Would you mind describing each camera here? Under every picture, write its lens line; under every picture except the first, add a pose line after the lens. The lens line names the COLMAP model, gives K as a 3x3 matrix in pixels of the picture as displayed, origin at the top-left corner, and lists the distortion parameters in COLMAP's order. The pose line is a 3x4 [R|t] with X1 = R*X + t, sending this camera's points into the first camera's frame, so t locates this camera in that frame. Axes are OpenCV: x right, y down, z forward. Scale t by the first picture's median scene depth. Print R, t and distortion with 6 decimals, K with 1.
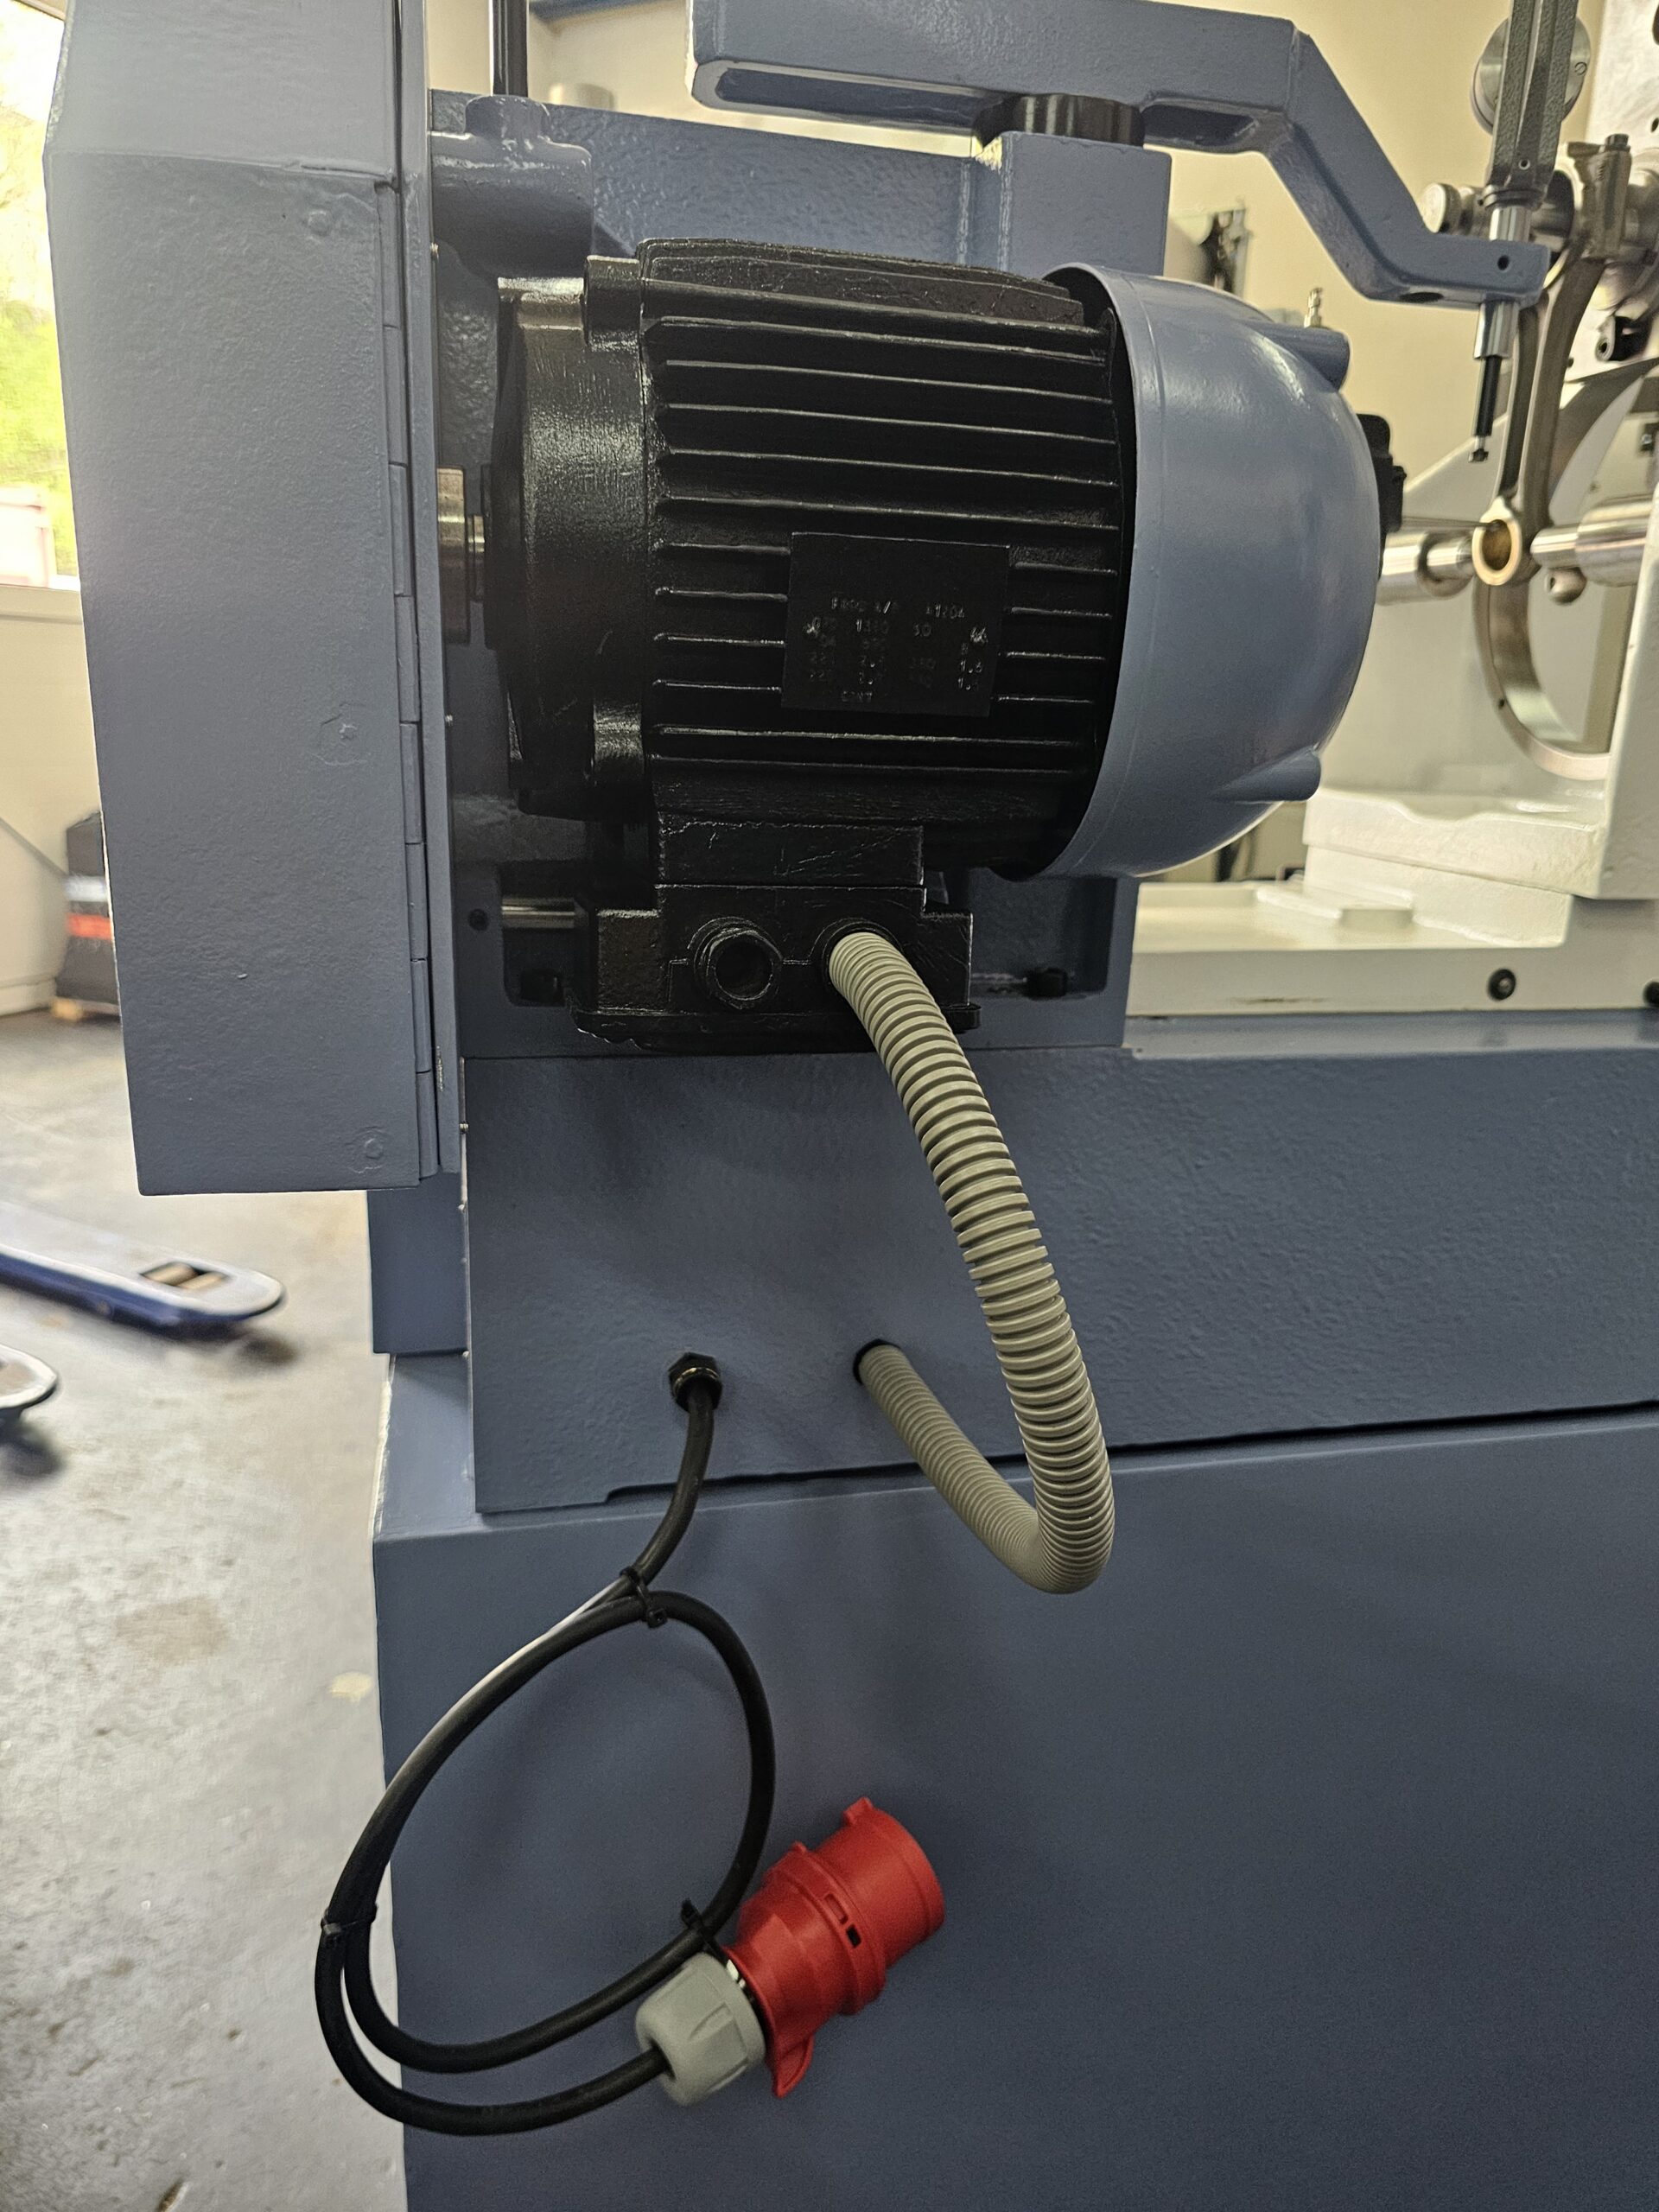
lens RADIAL K [[1545.8, 0, 824.5], [0, 1545.8, 1108.6], [0, 0, 1]] dist [0.020238, -0.037779]
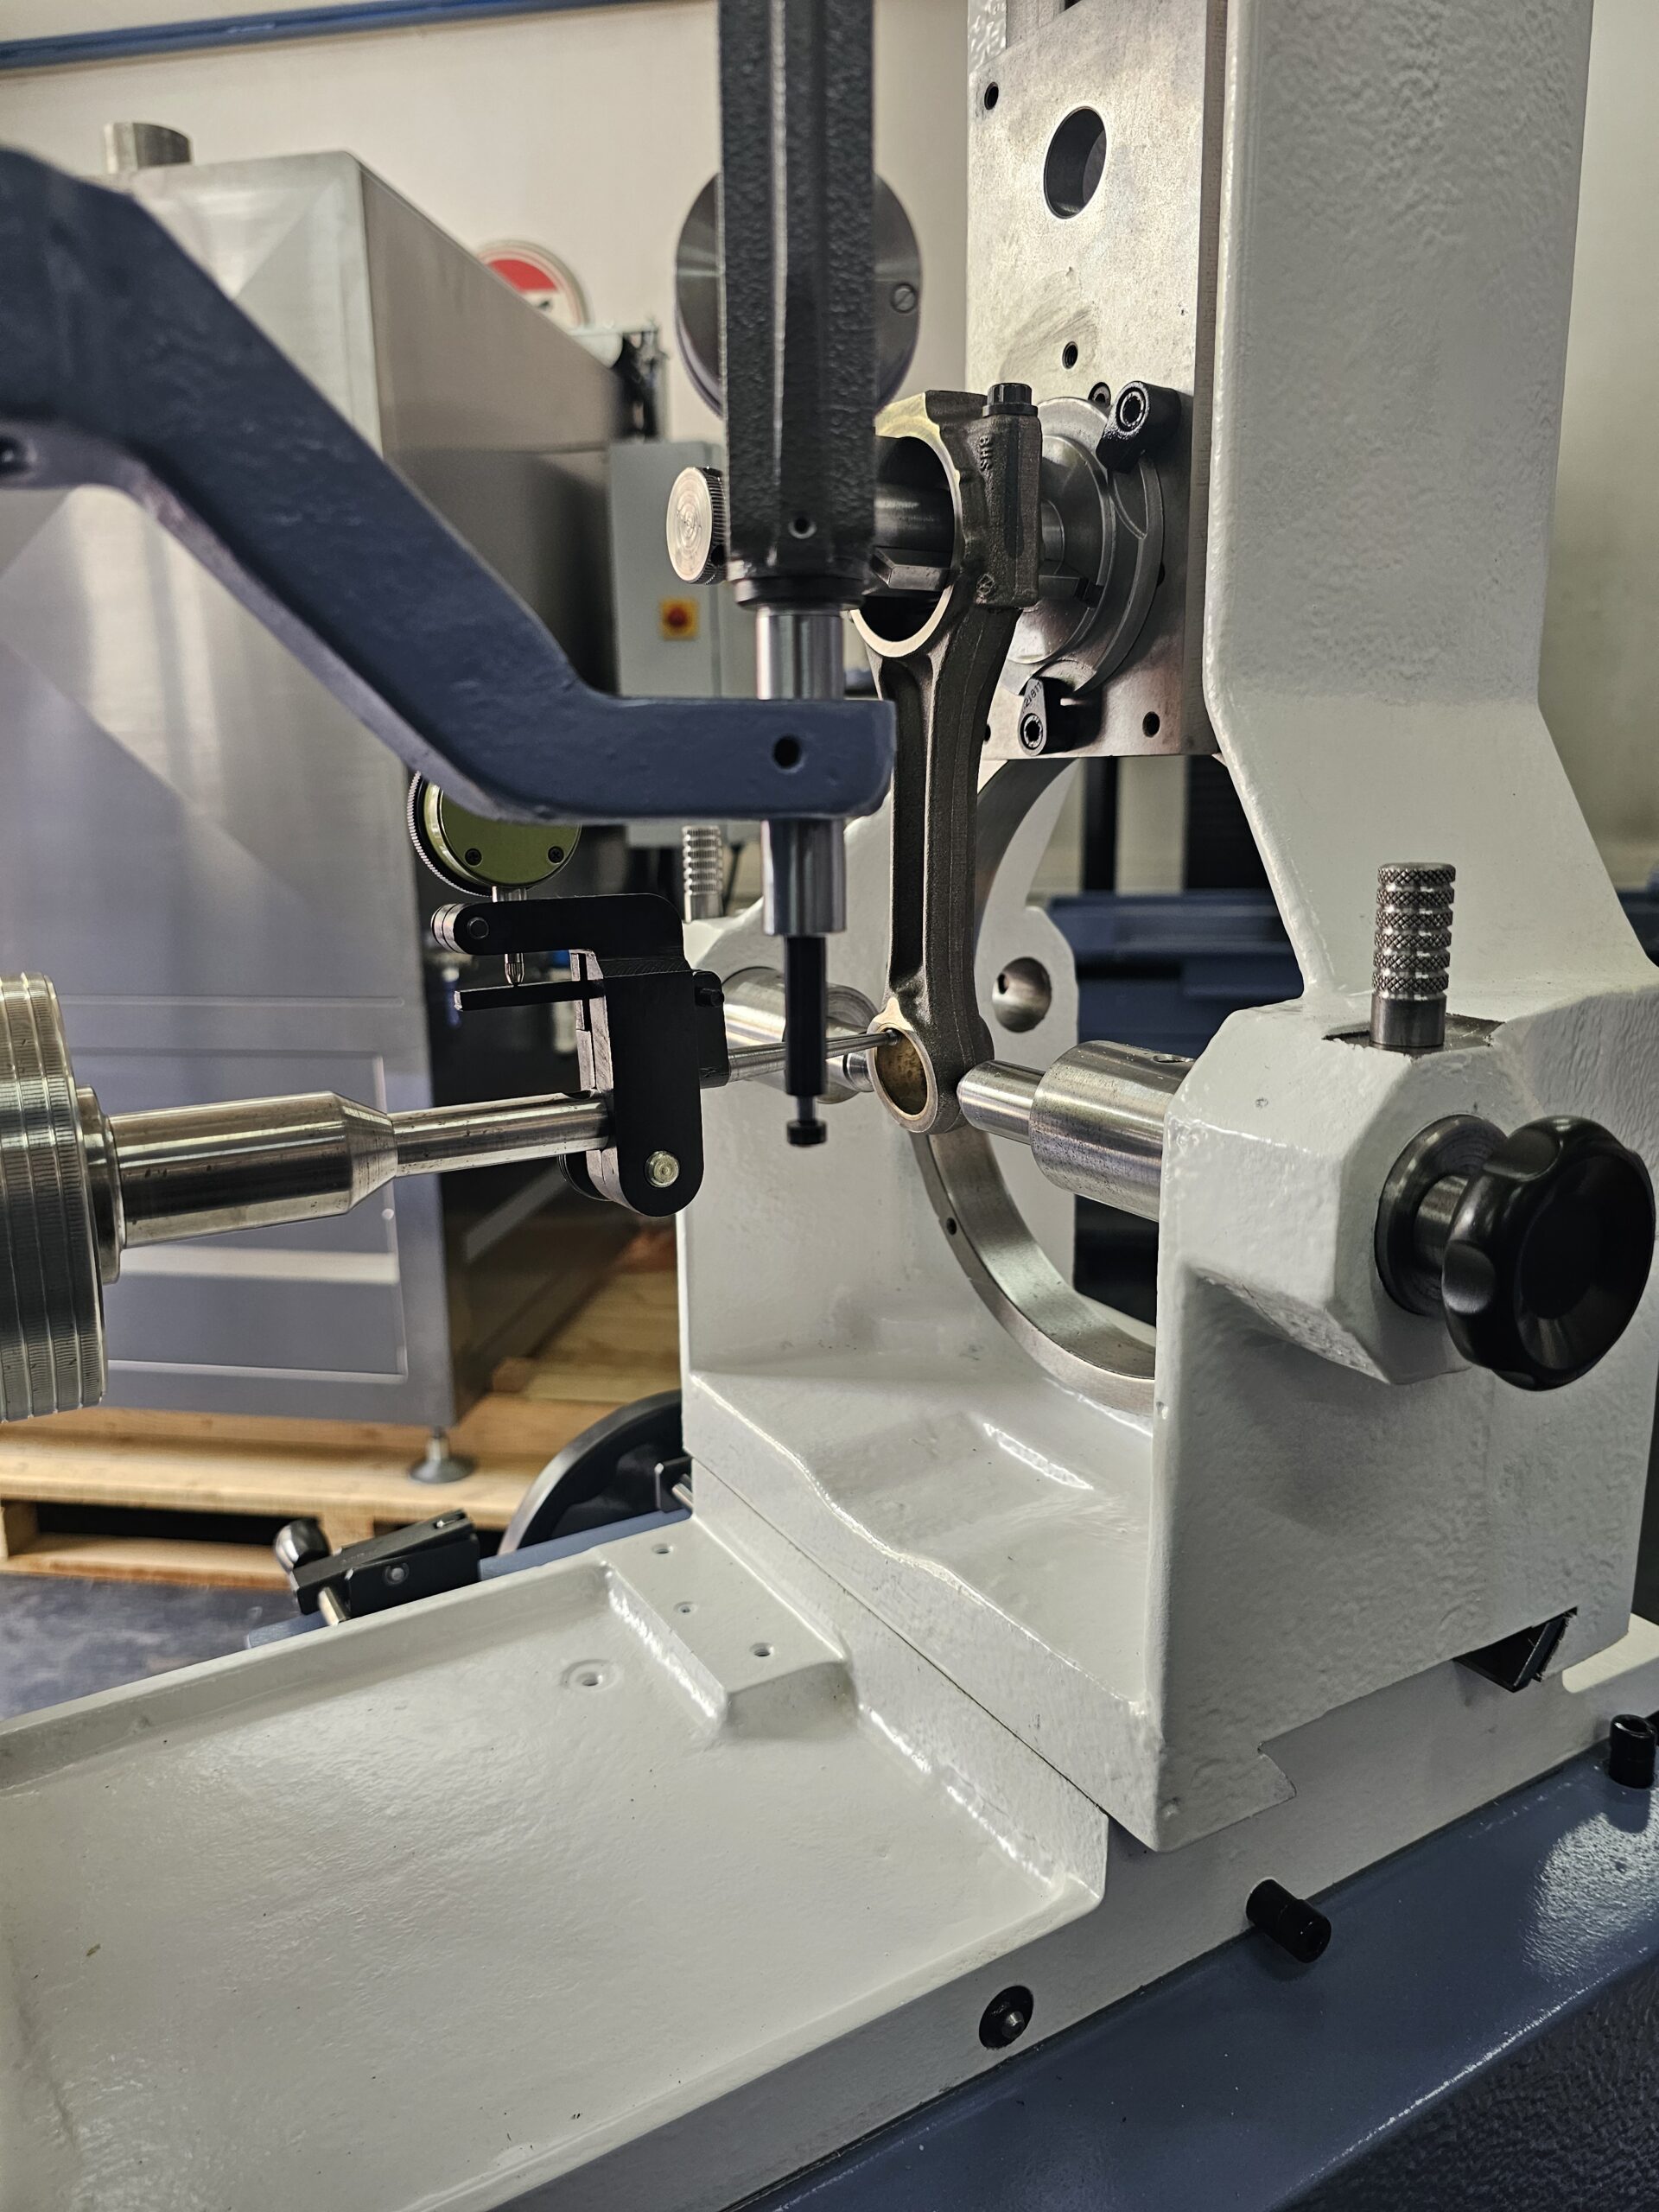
lens RADIAL K [[1545.8, 0, 811.2], [0, 1545.8, 1088.6], [0, 0, 1]] dist [0.020238, -0.037779]
pose [[0.956010, -0.106395, 0.273358, 0.272867], [0.121665, 0.991786, -0.039476, -0.372335], [-0.266912, 0.070998, 0.961102, 0.514270]]
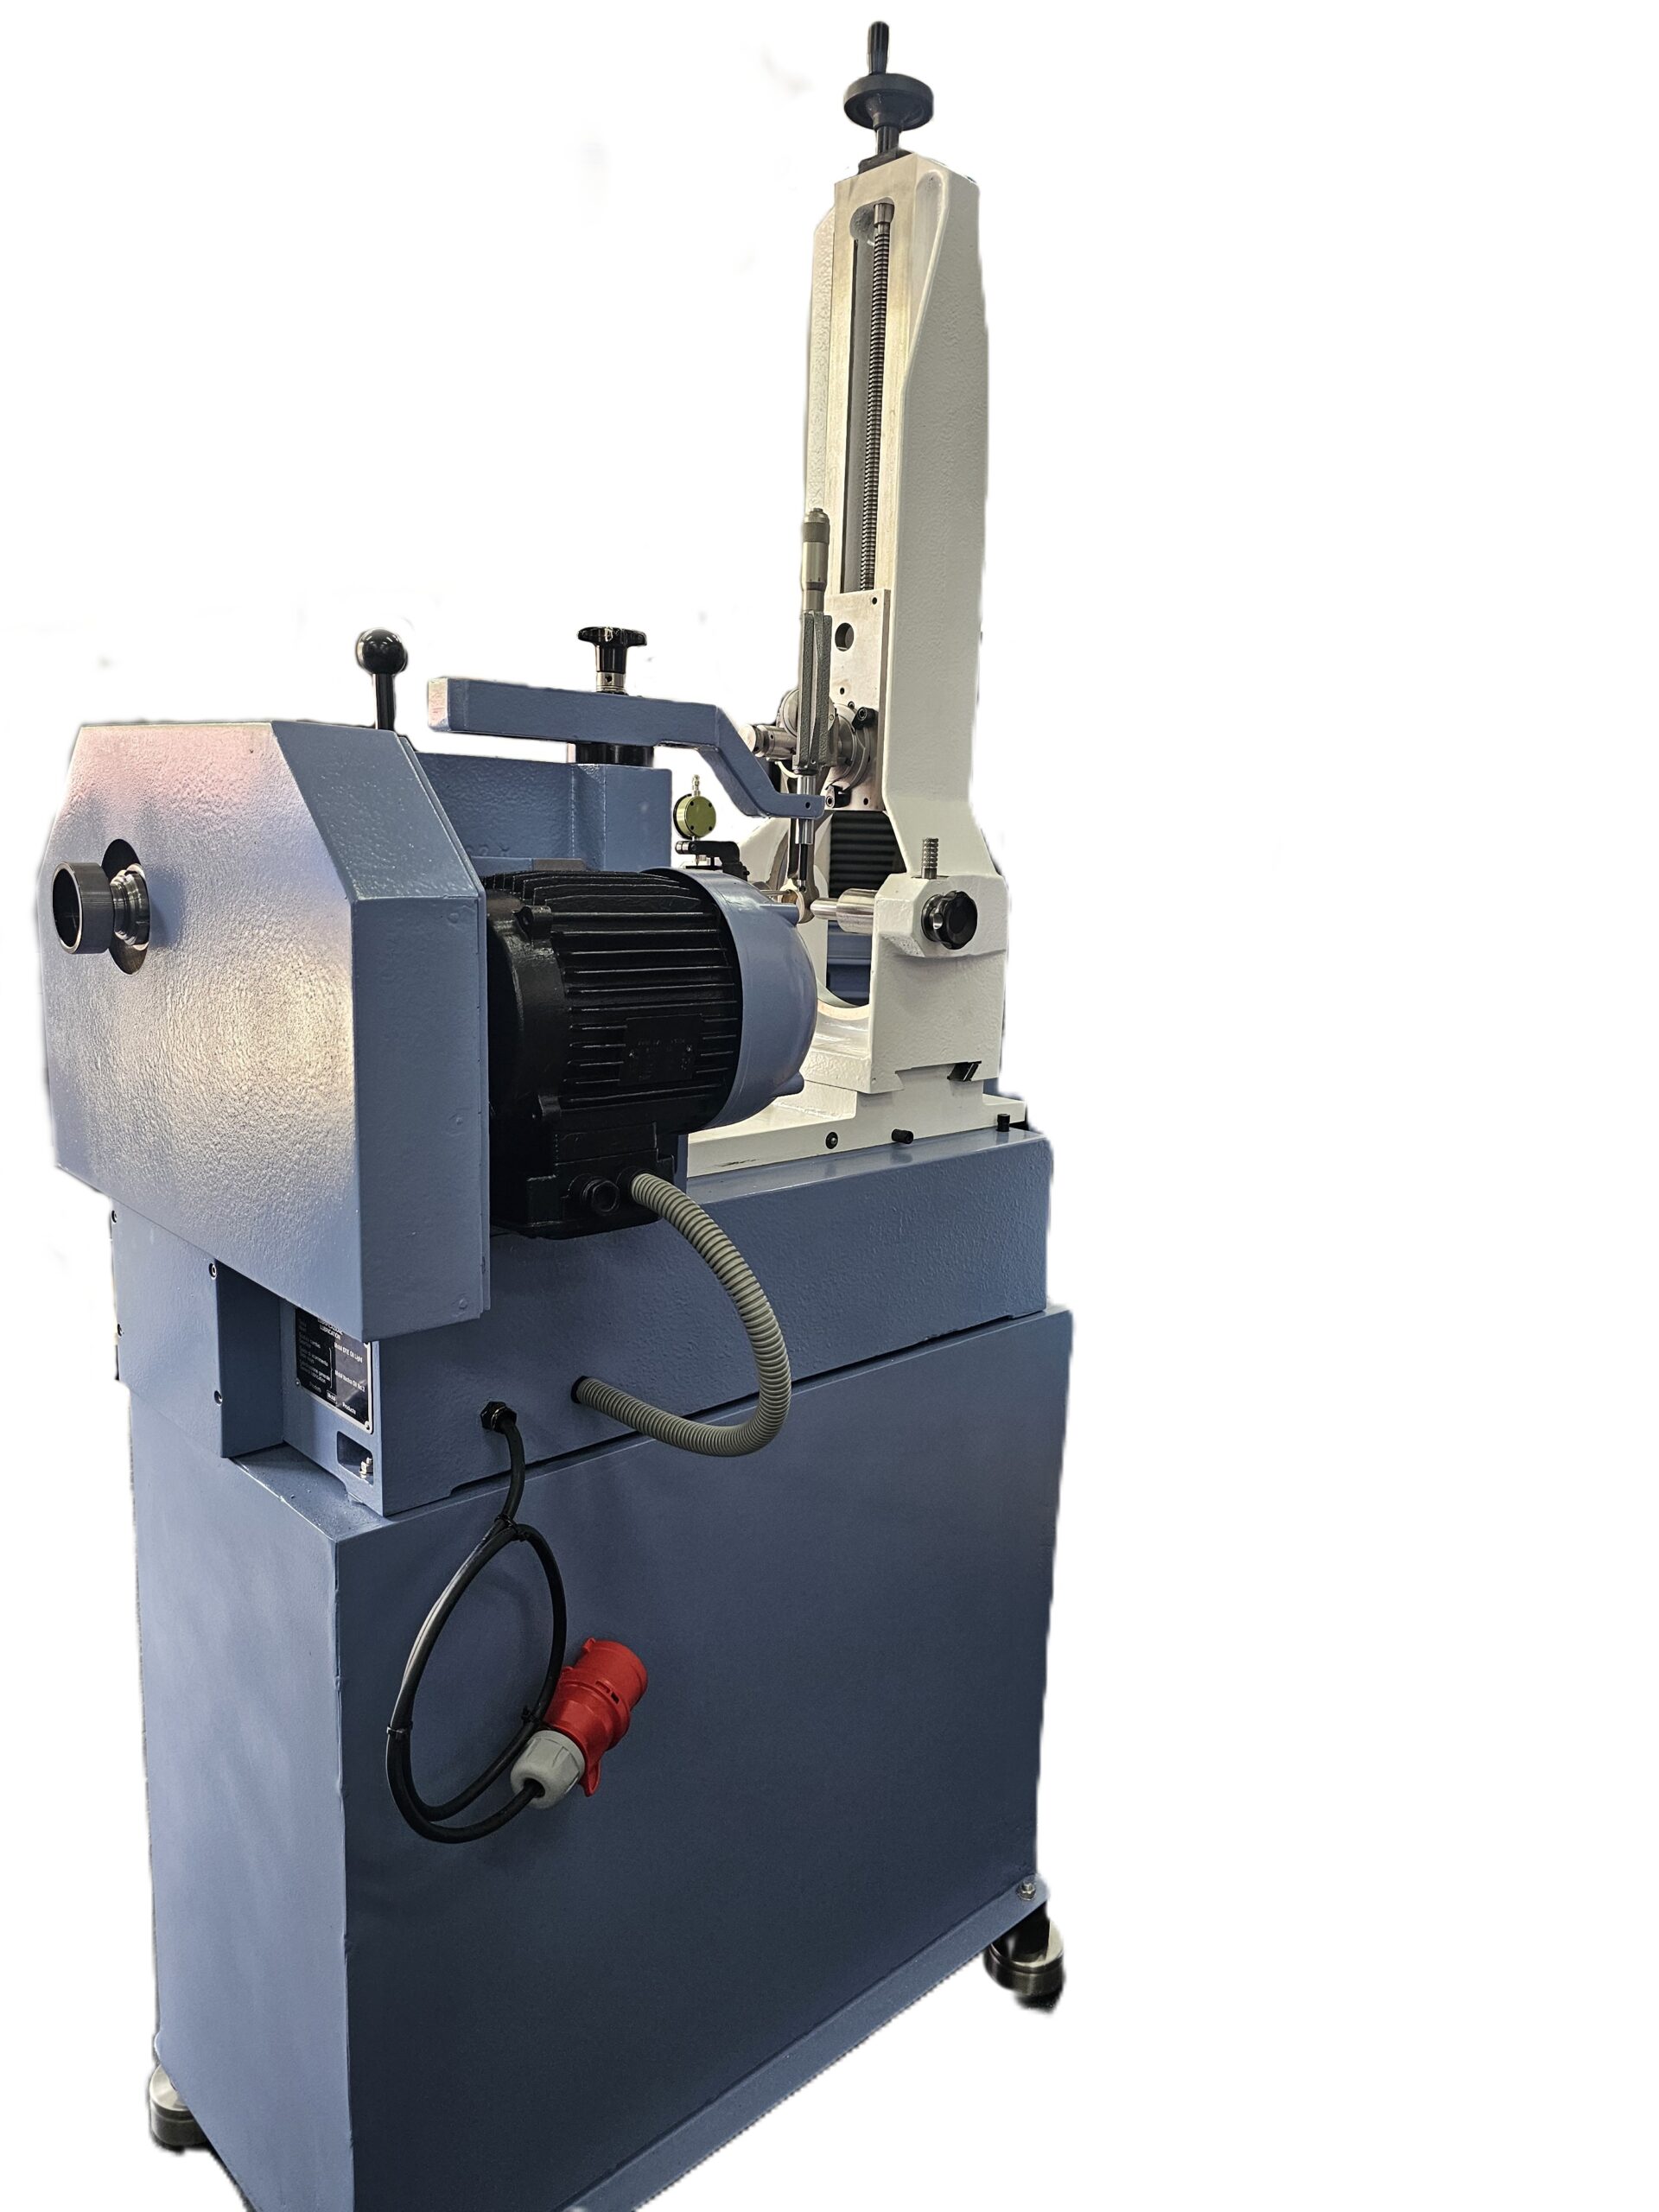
lens RADIAL K [[1545.8, 0, 831.0], [0, 1545.8, 1119.4], [0, 0, 1]] dist [0.020238, -0.037779]
pose [[0.858234, -0.099654, 0.503491, -0.531044], [0.123952, 0.992176, -0.014907, -0.078674], [-0.498067, 0.075202, 0.863872, -0.664706]]
